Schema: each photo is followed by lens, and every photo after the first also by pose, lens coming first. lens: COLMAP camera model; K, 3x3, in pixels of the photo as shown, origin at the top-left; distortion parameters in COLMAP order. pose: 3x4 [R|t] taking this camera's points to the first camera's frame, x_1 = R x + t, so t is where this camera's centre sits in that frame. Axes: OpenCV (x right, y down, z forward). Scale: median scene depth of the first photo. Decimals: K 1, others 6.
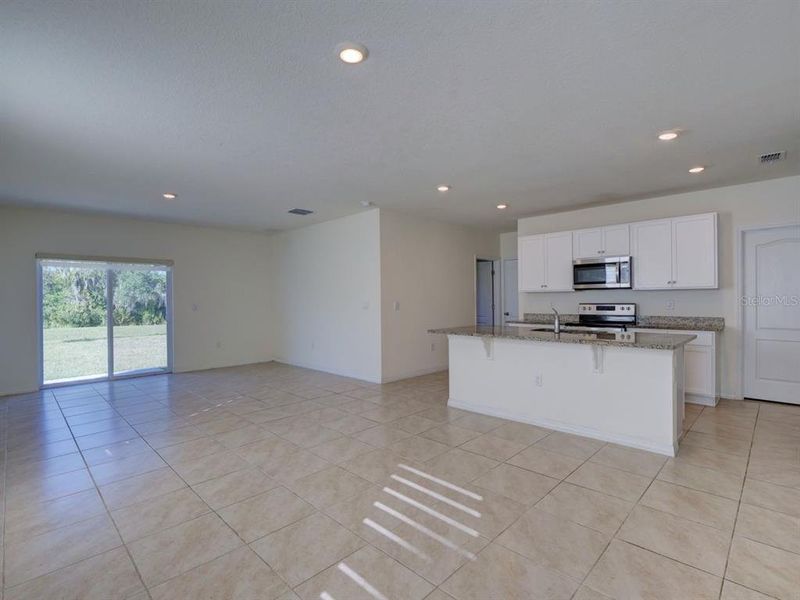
lens RADIAL K [[385.5, 0, 402.3], [0, 385.5, 300.8], [0, 0, 1]] dist [0.019840, 0.002124]
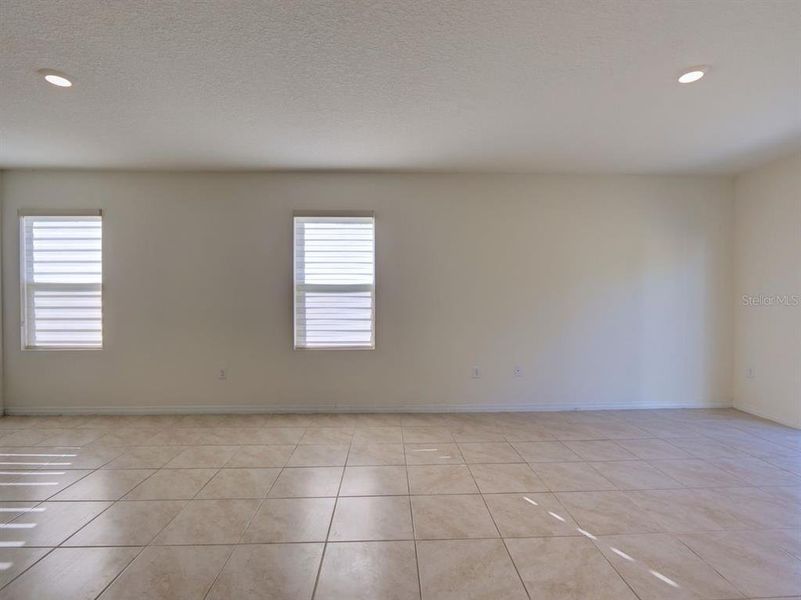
lens RADIAL K [[386.0, 0, 398.4], [0, 386.0, 301.9], [0, 0, 1]] dist [0.019840, 0.002124]
pose [[-0.691811, 0.016456, -0.721891, 0.009041], [-0.001429, 0.999707, 0.024158, -0.011937], [0.722077, 0.017744, -0.691585, 1.290217]]
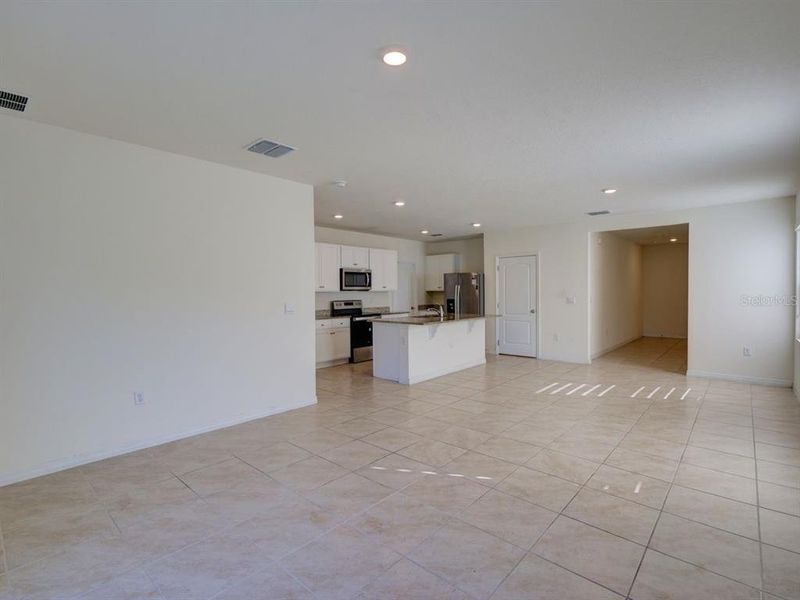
lens RADIAL K [[385.5, 0, 399.6], [0, 385.5, 300.5], [0, 0, 1]] dist [0.019840, 0.002124]
pose [[-0.047491, -0.008444, 0.998836, -1.226953], [0.007670, 0.999932, 0.008818, -0.007073], [-0.998842, 0.008080, -0.047423, 1.220527]]
